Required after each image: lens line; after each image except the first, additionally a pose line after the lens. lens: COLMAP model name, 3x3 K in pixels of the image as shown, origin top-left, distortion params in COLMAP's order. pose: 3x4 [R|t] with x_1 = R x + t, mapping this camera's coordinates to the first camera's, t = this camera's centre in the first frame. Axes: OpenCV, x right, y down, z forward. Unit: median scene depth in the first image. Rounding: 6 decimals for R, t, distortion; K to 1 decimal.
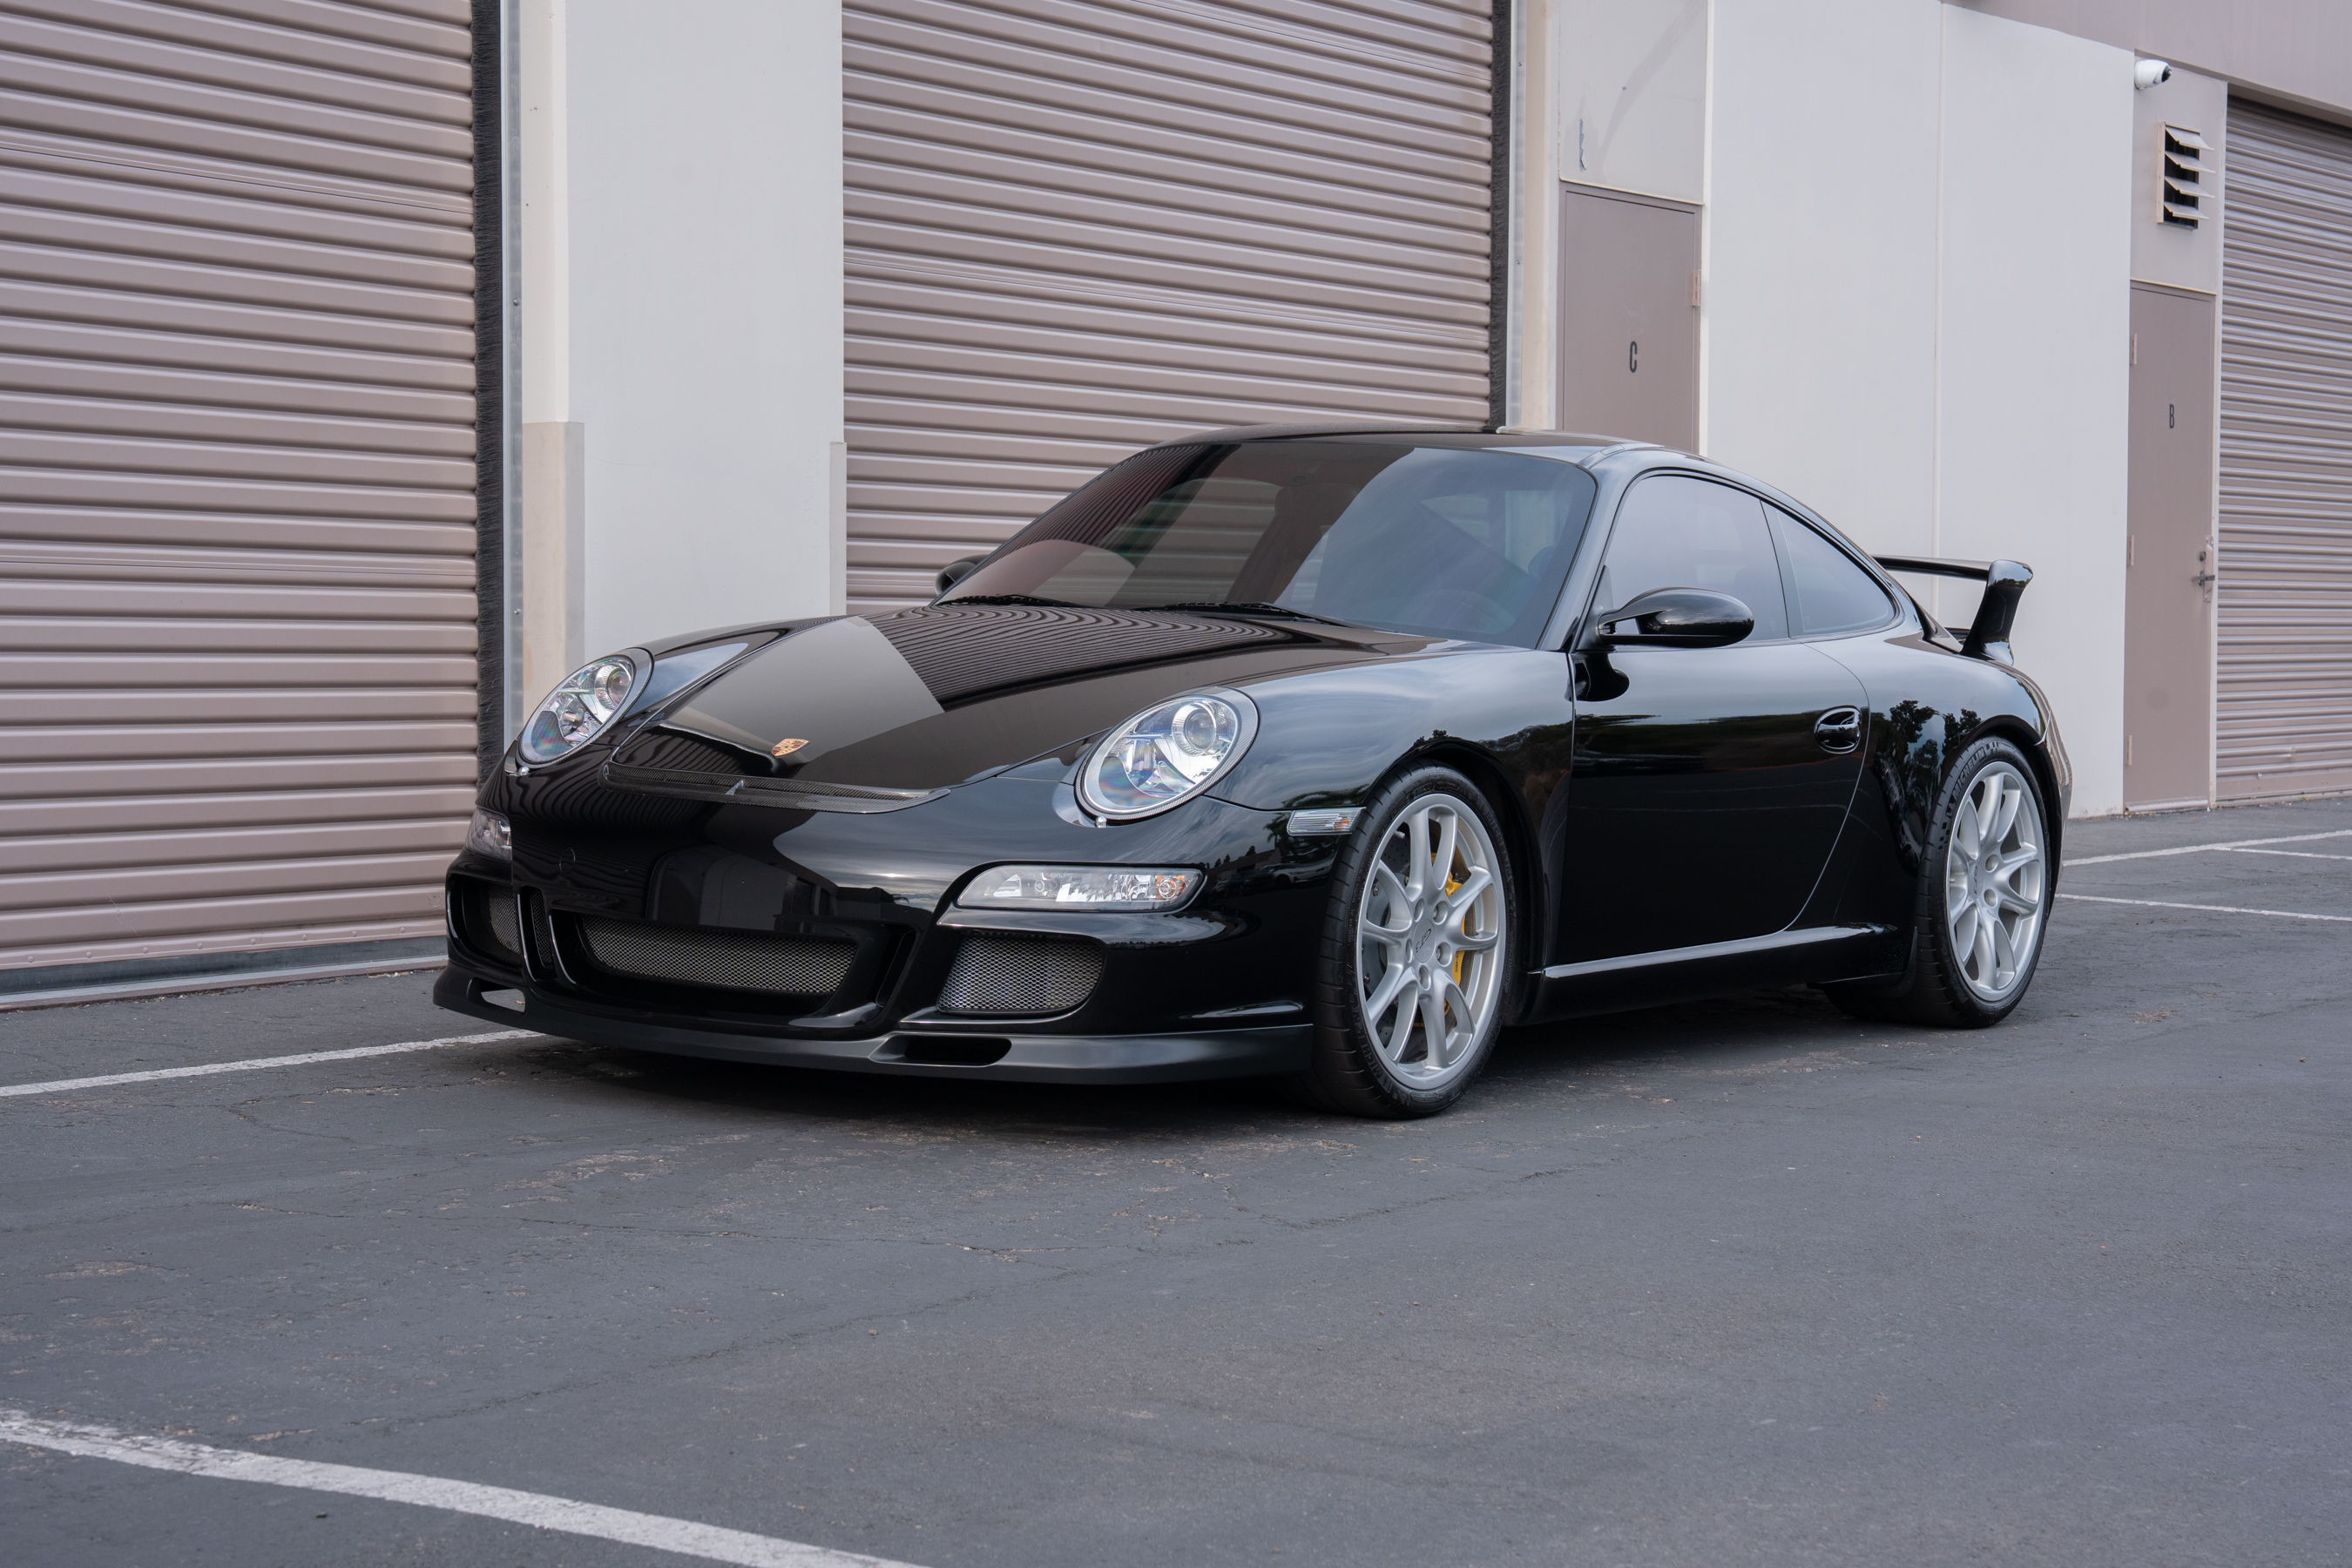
lens RADIAL K [[4596.3, 0, 1179.1], [0, 4596.3, 812.9], [0, 0, 1]] dist [0.323006, 0.105440]
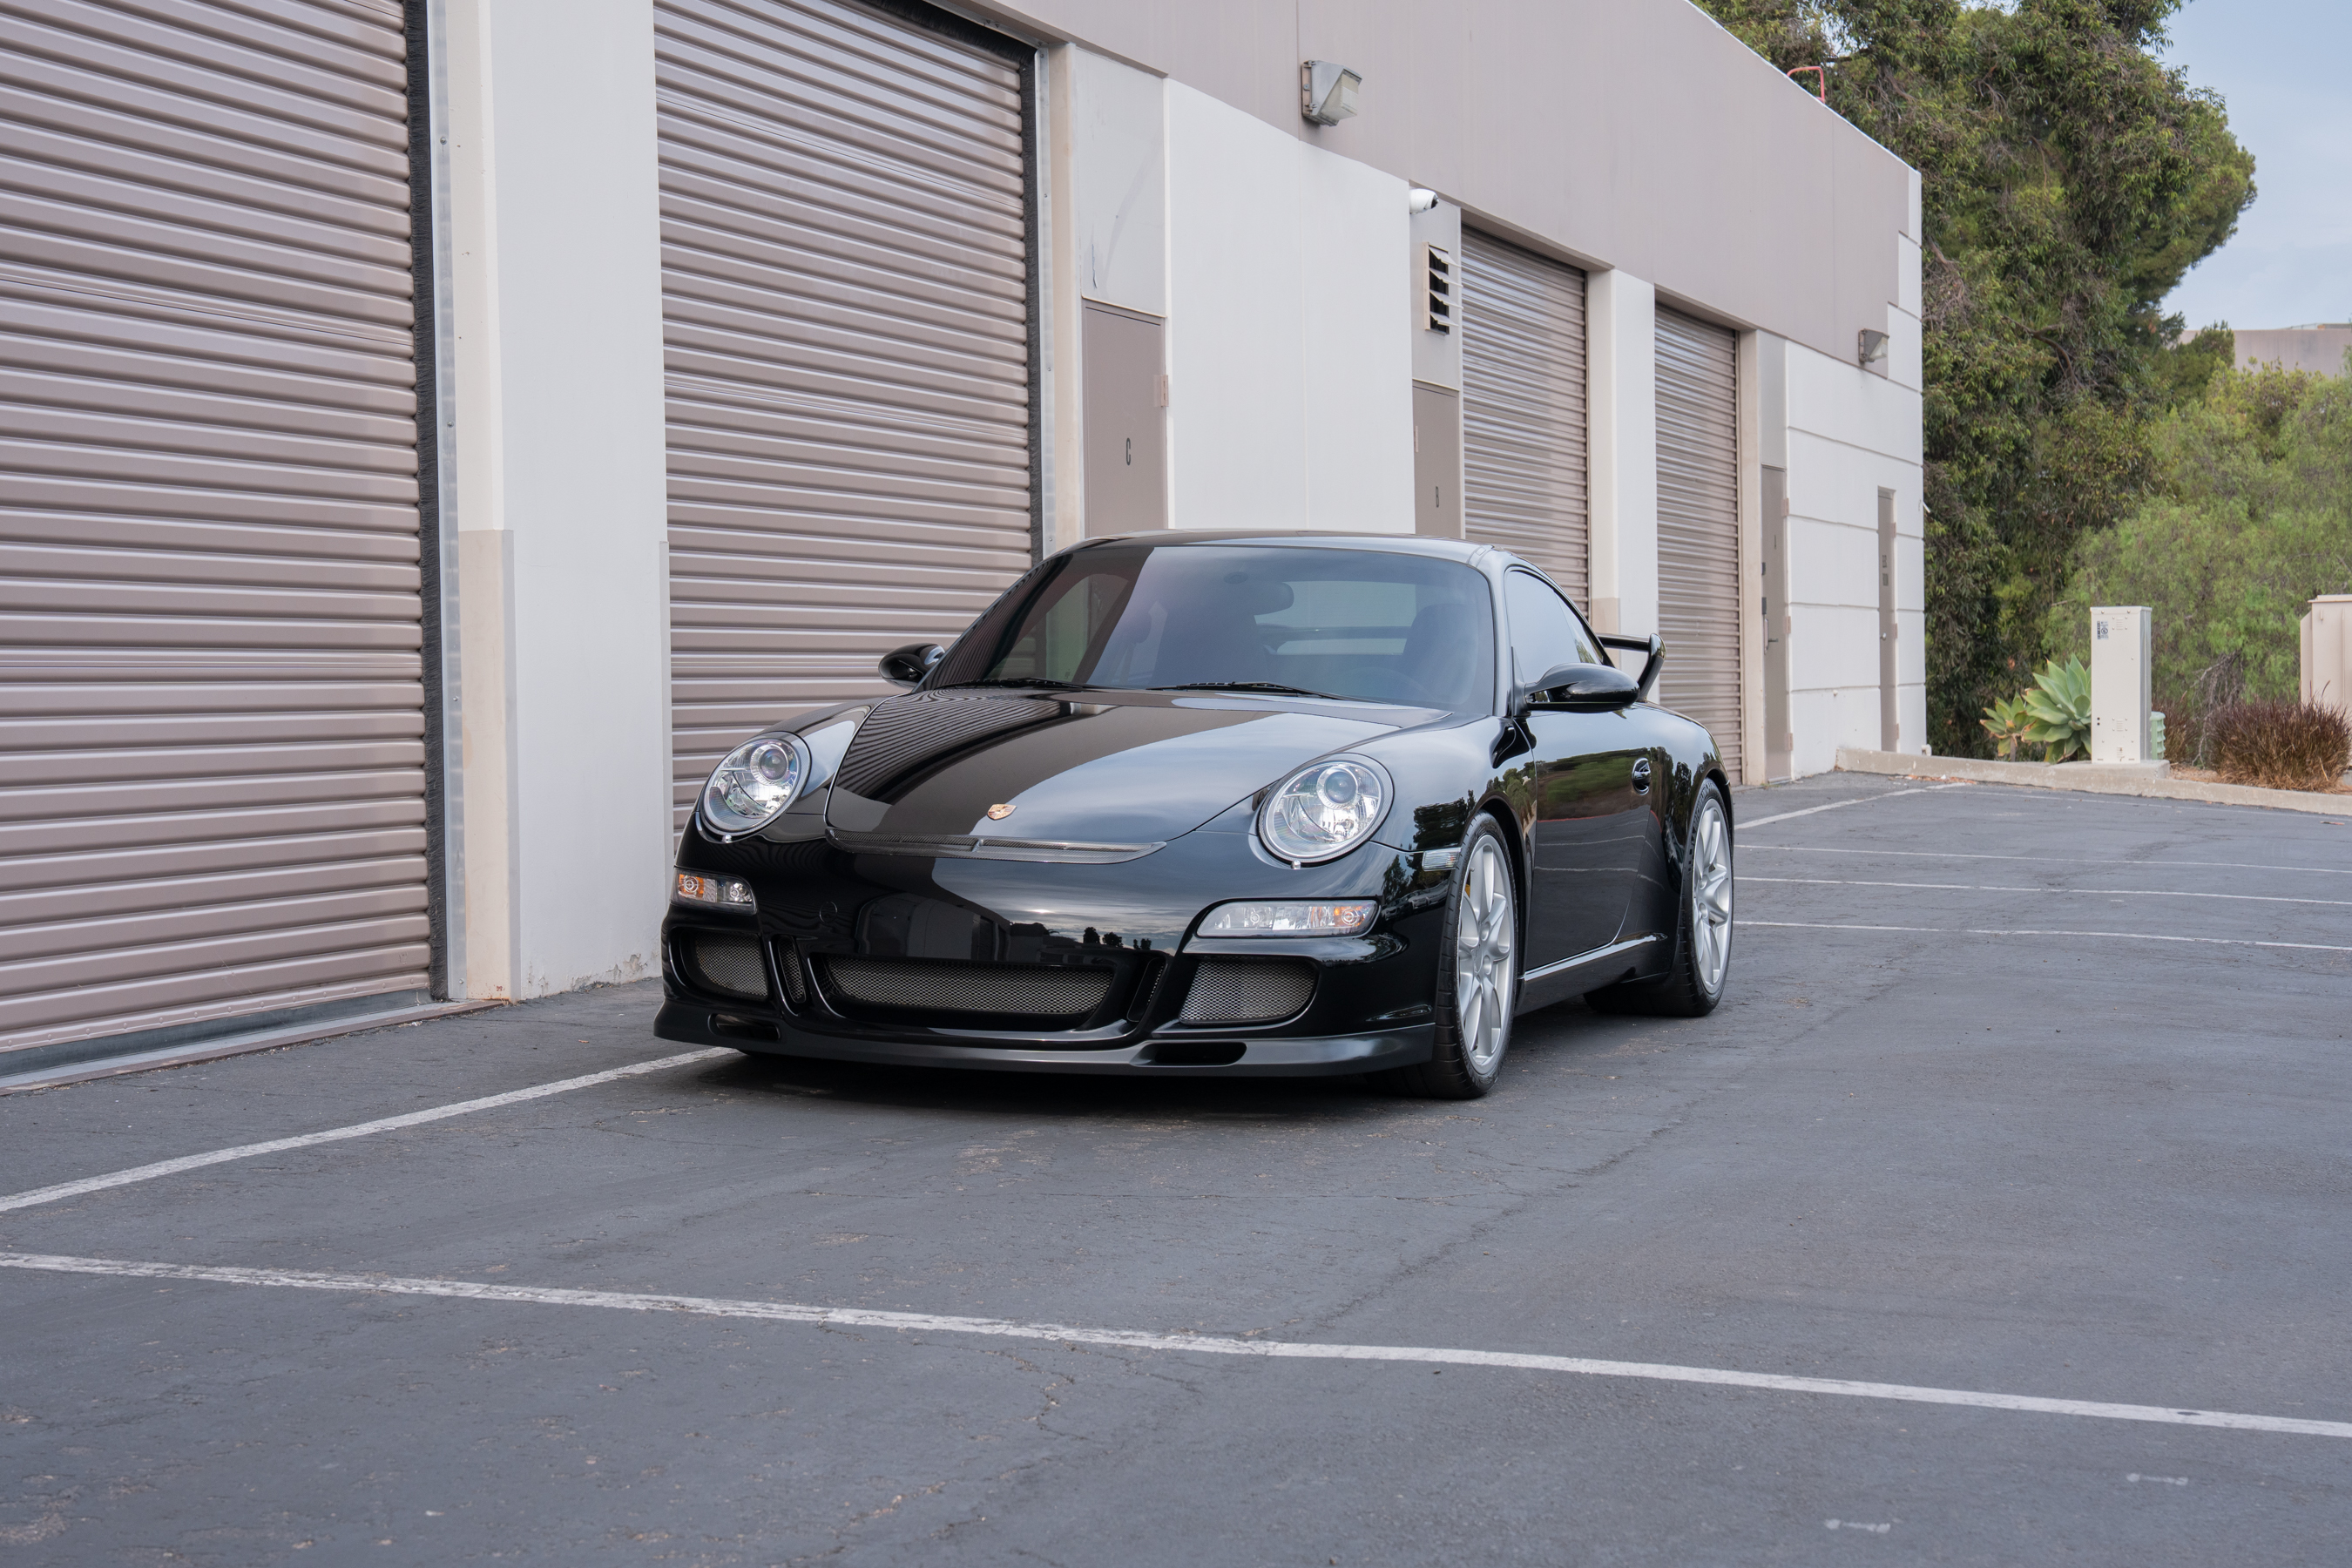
lens RADIAL K [[4636.3, 0, 1262.8], [0, 4636.3, 850.8], [0, 0, 1]] dist [0.140418, 2.343396]
pose [[0.957335, -0.028782, 0.287543, -0.283961], [0.029230, 0.999569, 0.002734, -0.004038], [-0.287498, 0.005788, 0.957764, -0.140902]]
